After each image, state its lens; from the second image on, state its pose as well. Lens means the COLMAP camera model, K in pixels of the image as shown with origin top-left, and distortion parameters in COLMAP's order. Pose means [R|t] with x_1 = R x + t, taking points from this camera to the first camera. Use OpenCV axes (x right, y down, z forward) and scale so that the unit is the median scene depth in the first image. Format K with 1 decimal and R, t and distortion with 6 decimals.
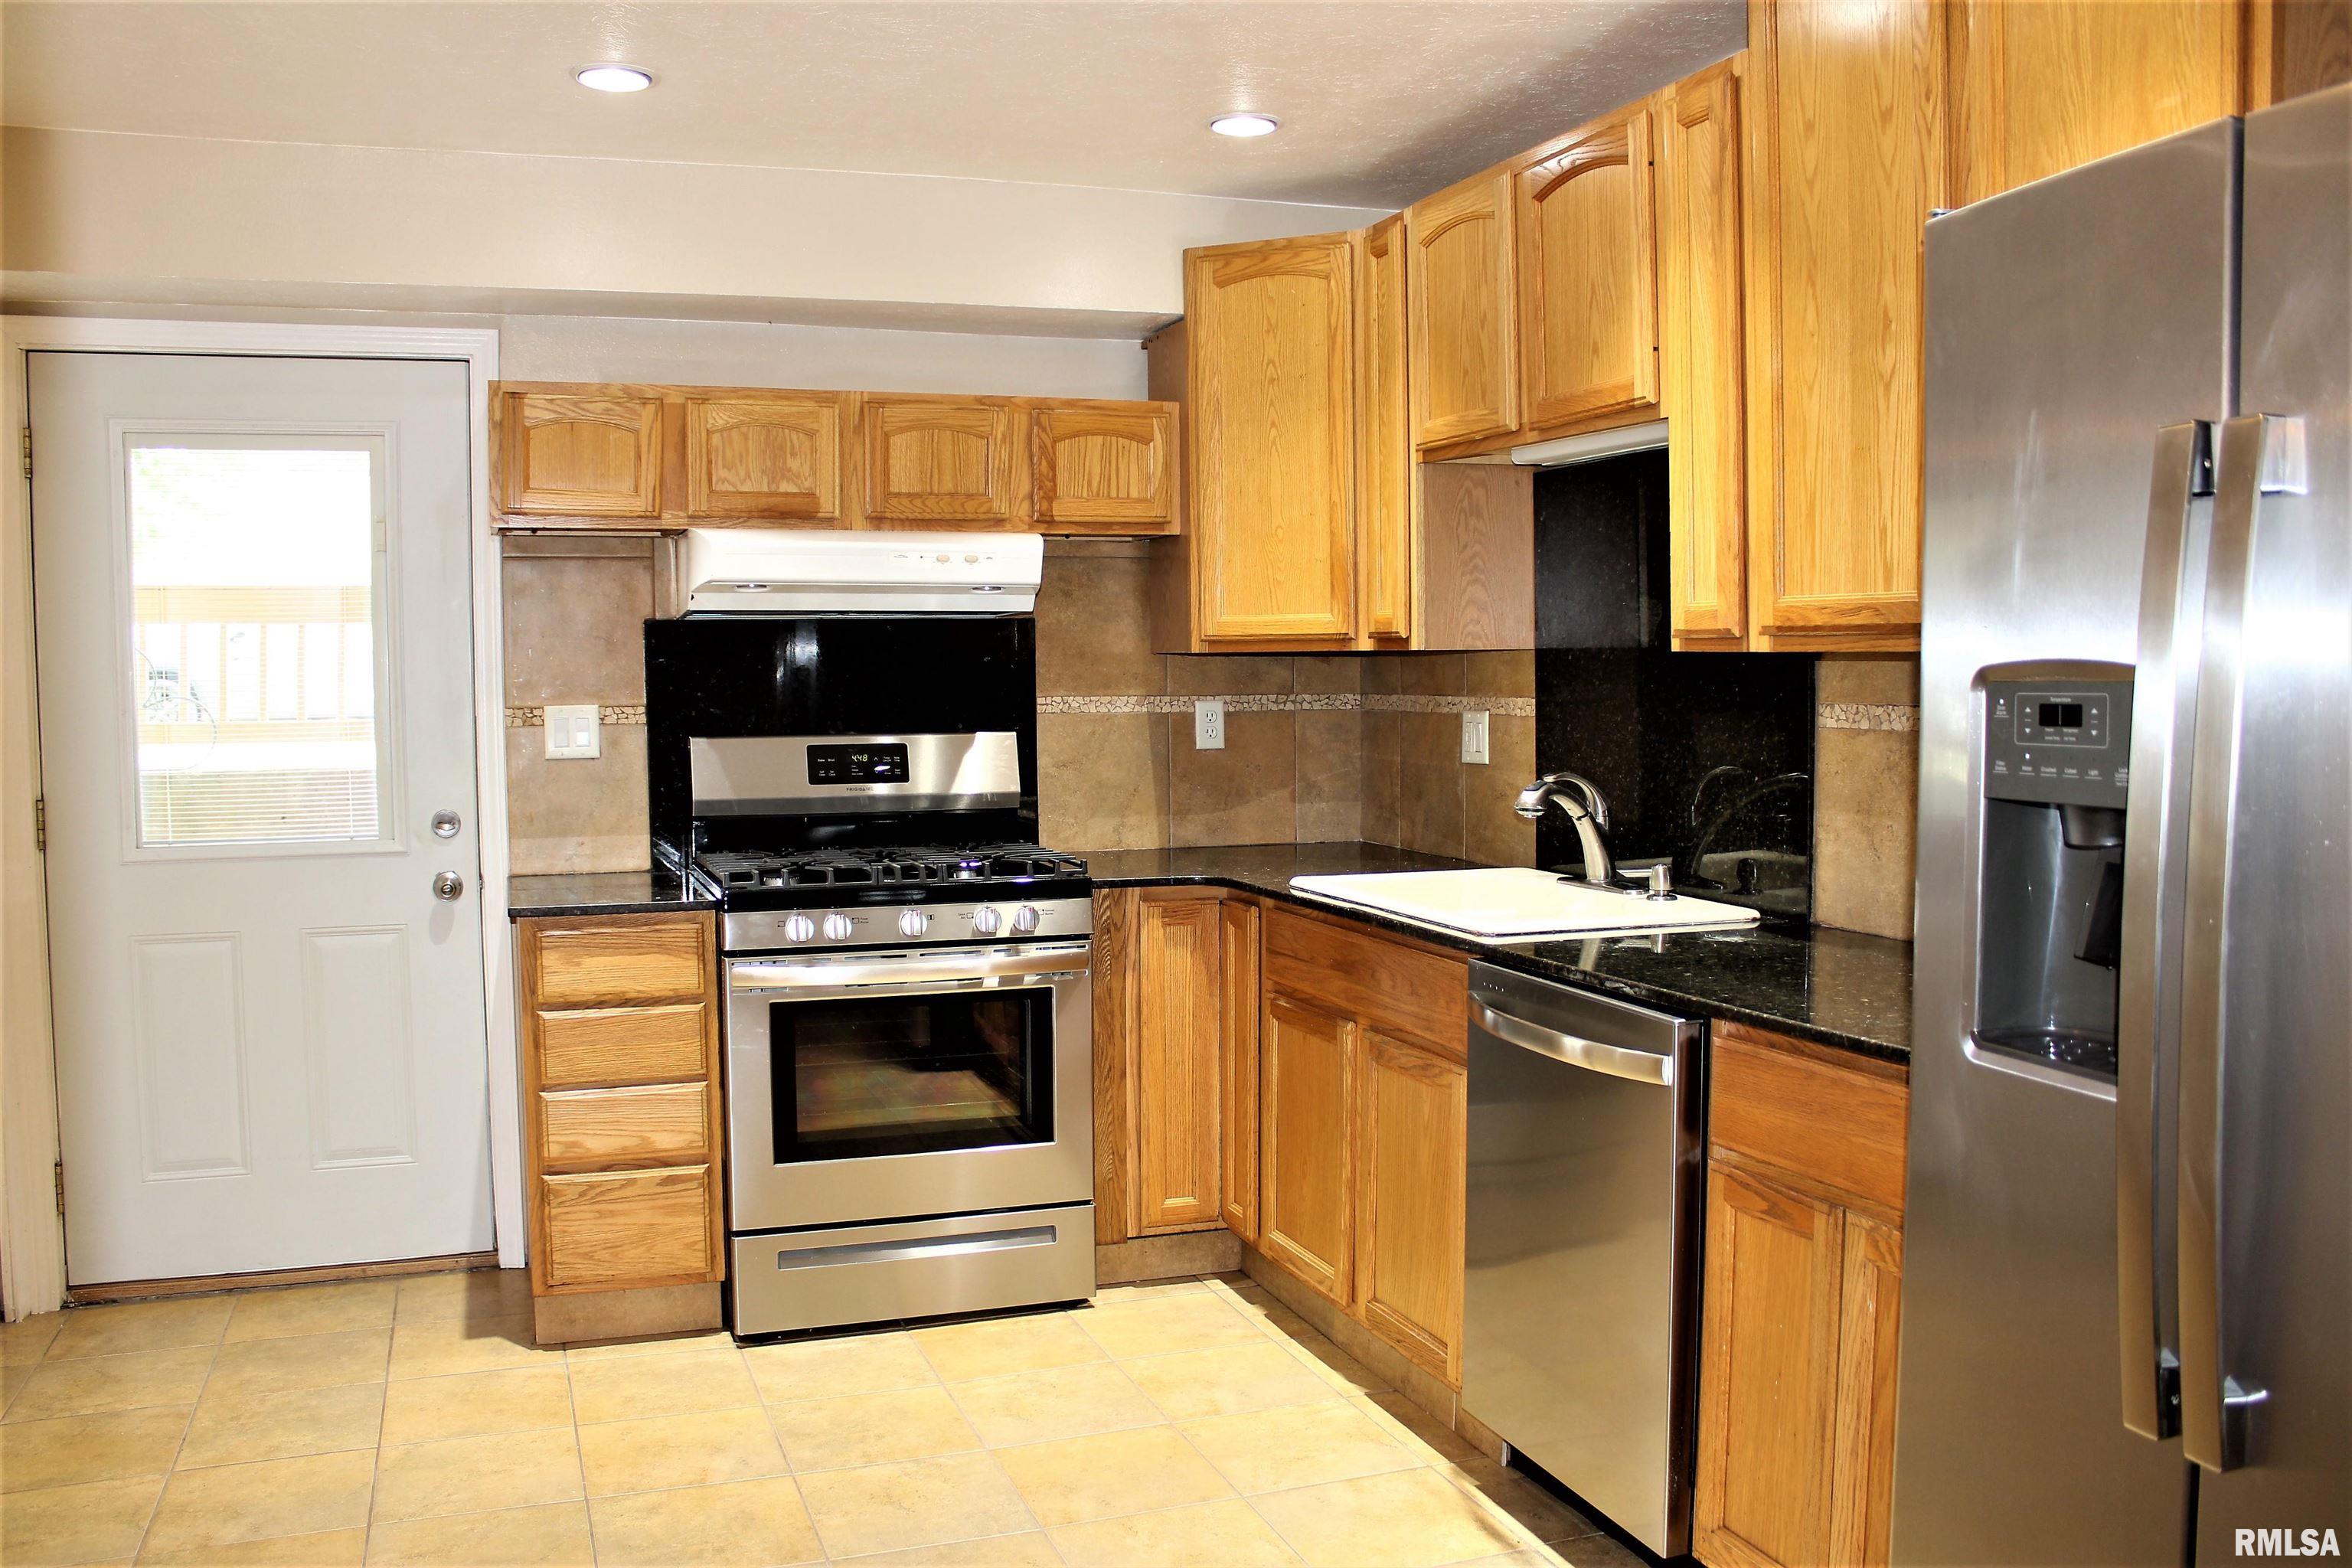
lens RADIAL K [[1956.8, 0, 1120.6], [0, 1956.8, 789.4], [0, 0, 1]] dist [-0.168127, 0.156411]
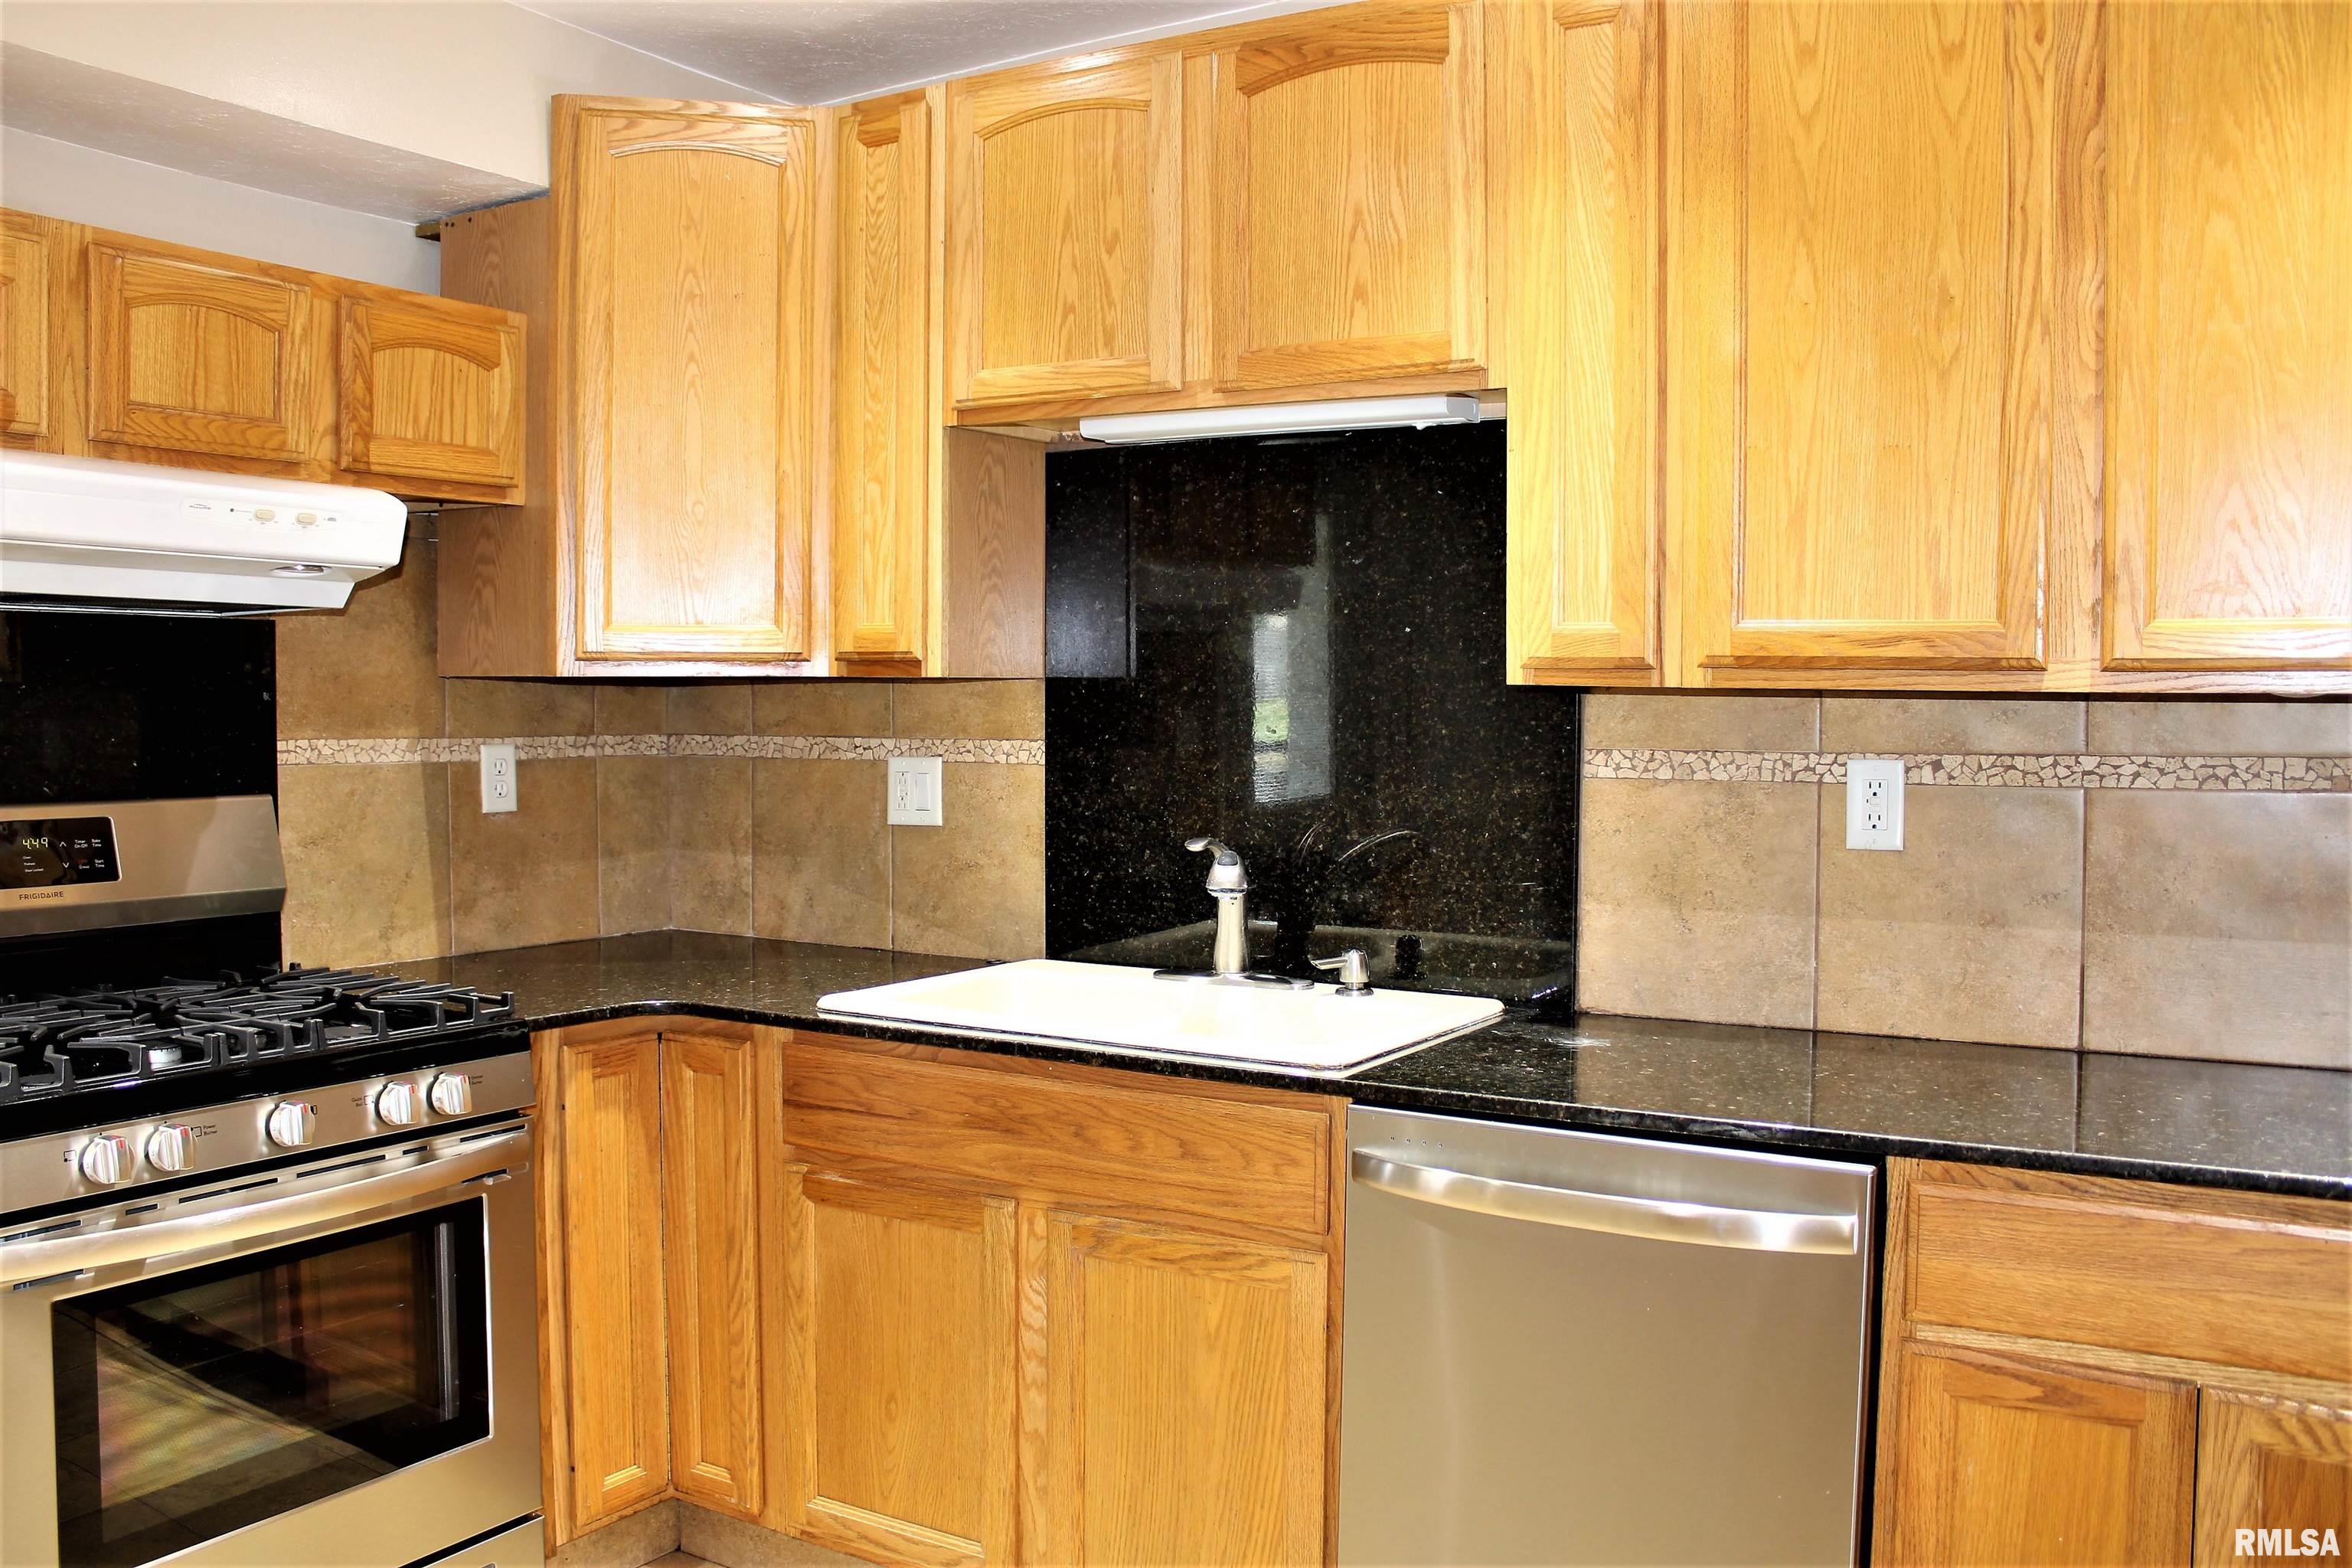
lens RADIAL K [[1956.8, 0, 1120.6], [0, 1956.8, 789.4], [0, 0, 1]] dist [-0.168127, 0.156411]
pose [[0.774129, -0.016591, 0.632811, -0.254604], [0.027481, 0.999595, -0.007411, -0.020325], [-0.632431, 0.023128, 0.774271, 0.363351]]
